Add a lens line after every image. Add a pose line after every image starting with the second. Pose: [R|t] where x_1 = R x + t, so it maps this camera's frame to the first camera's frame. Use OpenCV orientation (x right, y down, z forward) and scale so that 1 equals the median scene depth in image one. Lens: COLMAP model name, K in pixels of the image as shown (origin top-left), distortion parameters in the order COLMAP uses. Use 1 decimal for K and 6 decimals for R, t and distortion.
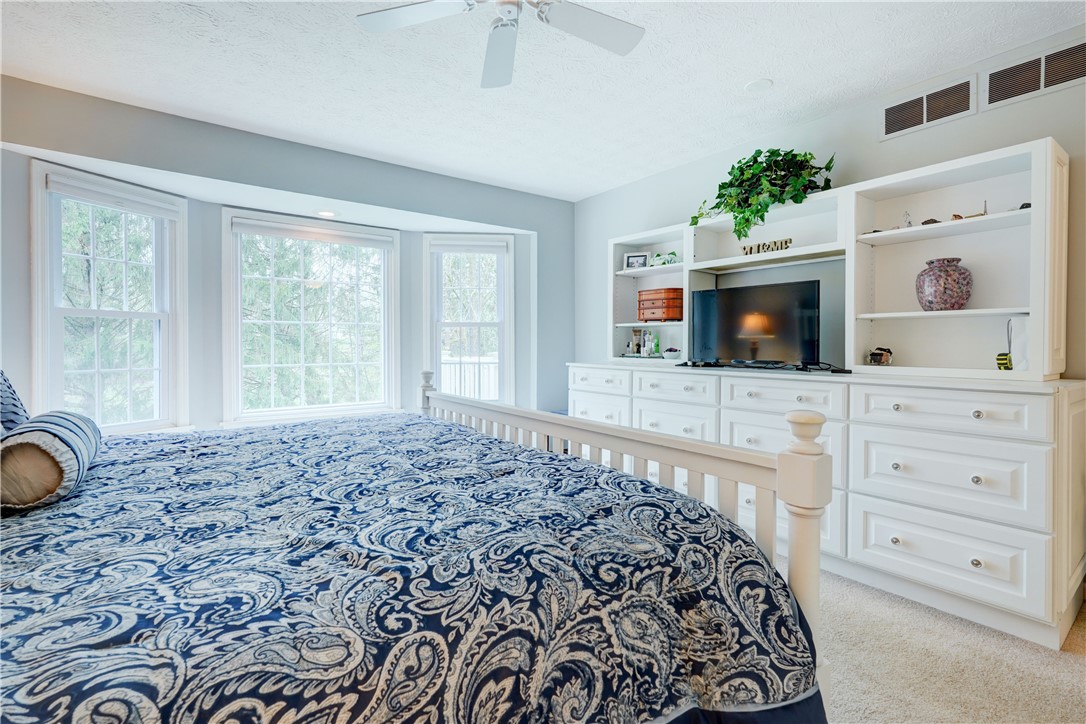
lens RADIAL K [[487.8, 0, 540.6], [0, 487.8, 355.6], [0, 0, 1]] dist [-0.013212, 0.001930]
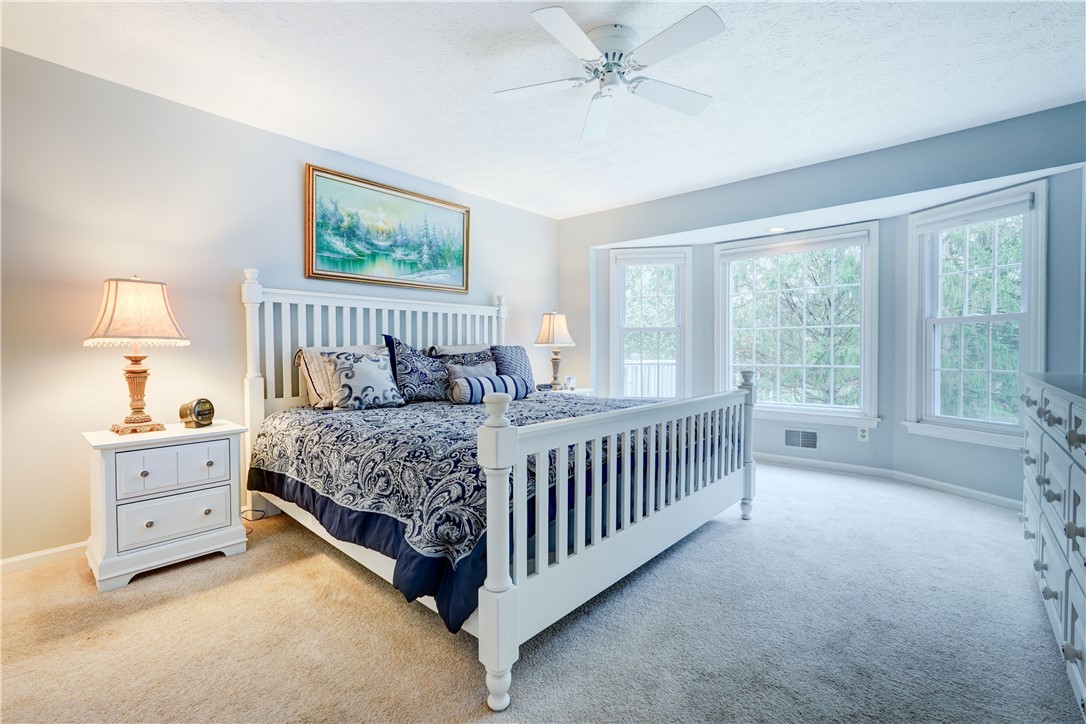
lens RADIAL K [[487.8, 0, 541.7], [0, 487.8, 359.8], [0, 0, 1]] dist [-0.013212, 0.001930]
pose [[0.216802, 0.013898, -0.976117, 2.203016], [-0.017448, 0.999794, 0.010360, 0.012328], [0.976060, 0.014785, 0.217000, 1.007214]]
